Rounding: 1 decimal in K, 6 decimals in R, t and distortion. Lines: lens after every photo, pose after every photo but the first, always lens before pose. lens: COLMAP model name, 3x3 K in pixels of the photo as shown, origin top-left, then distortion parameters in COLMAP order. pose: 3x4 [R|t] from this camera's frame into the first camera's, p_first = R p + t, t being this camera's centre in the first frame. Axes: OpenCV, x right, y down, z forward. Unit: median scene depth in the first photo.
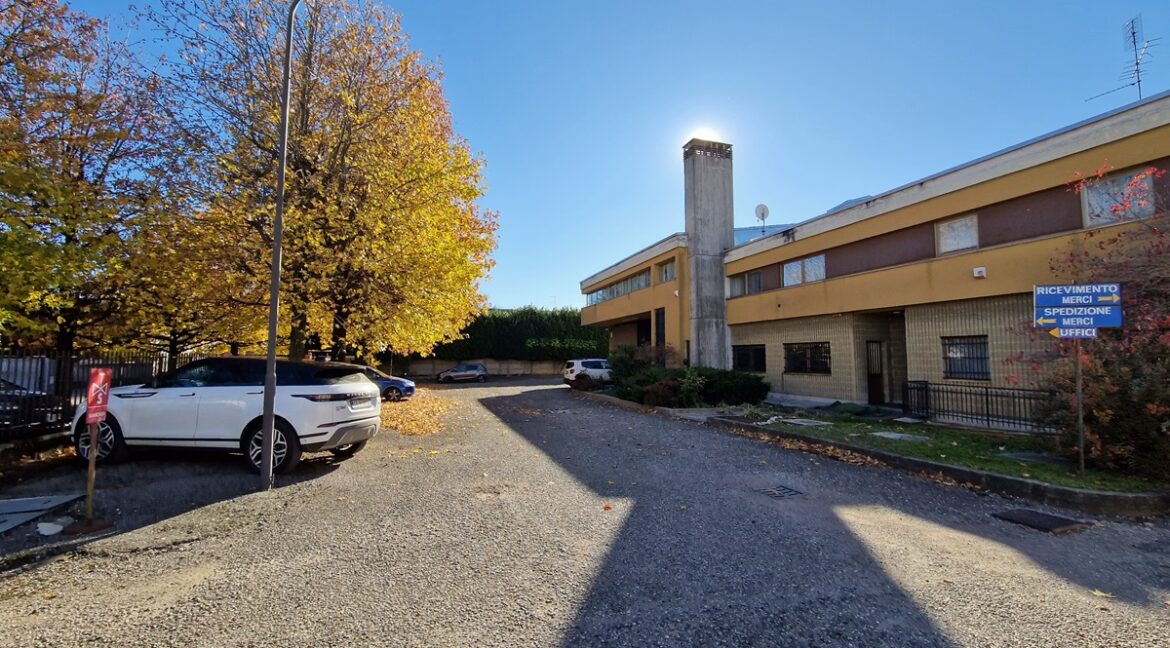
lens RADIAL K [[474.4, 0, 582.8], [0, 474.4, 323.4], [0, 0, 1]] dist [0.001657, -0.005951]
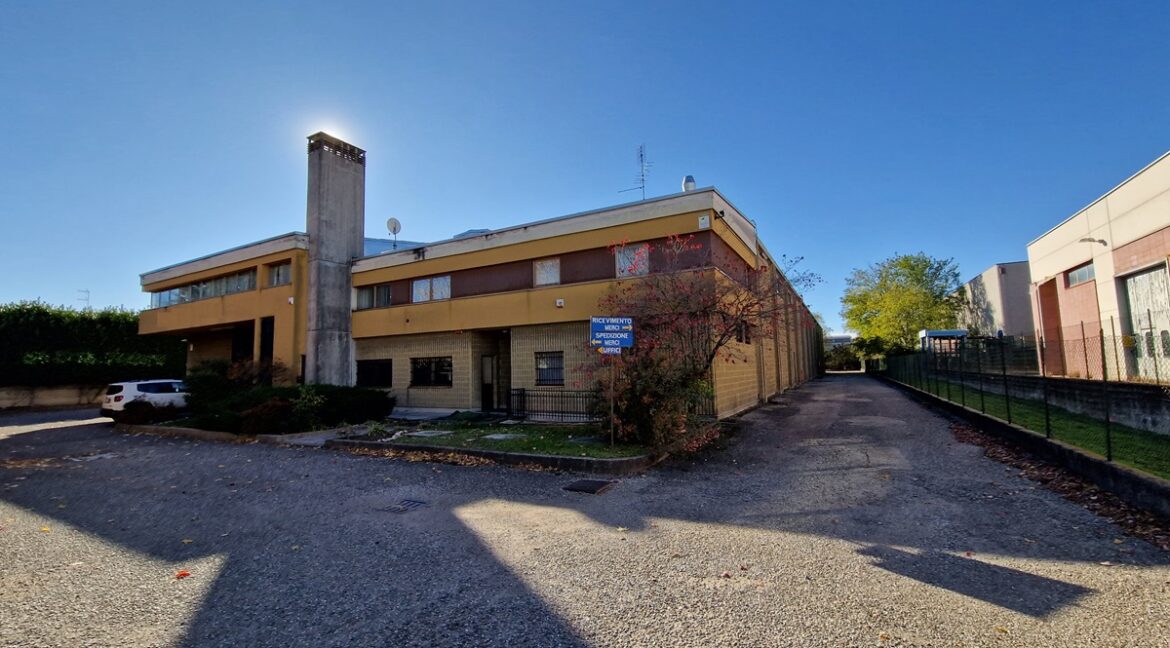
lens RADIAL K [[474.2, 0, 585.0], [0, 474.2, 324.0], [0, 0, 1]] dist [0.003954, -0.005335]
pose [[0.728432, 0.043465, 0.683738, -0.005897], [-0.024367, 0.998998, -0.037547, -0.001794], [-0.684685, 0.010690, 0.728761, -0.003451]]
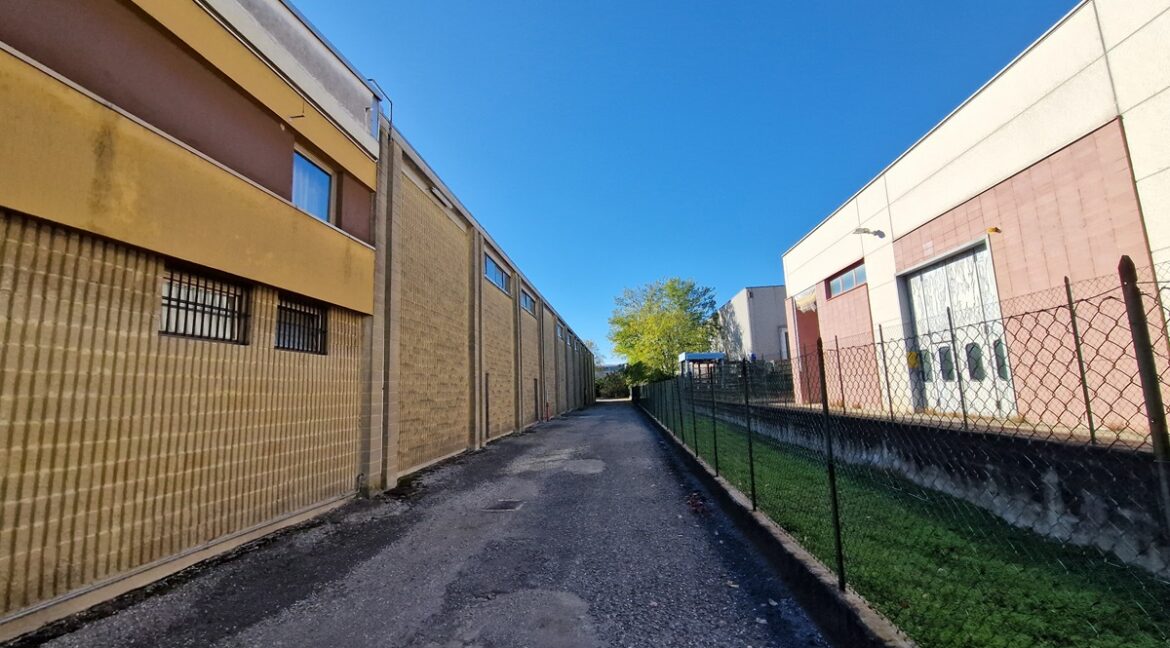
lens RADIAL K [[474.4, 0, 582.8], [0, 474.4, 323.4], [0, 0, 1]] dist [0.001657, -0.005951]
pose [[0.389258, 0.111235, 0.914388, 0.914471], [-0.026915, 0.993631, -0.109417, 0.010853], [-0.920735, 0.017981, 0.389773, 0.190051]]
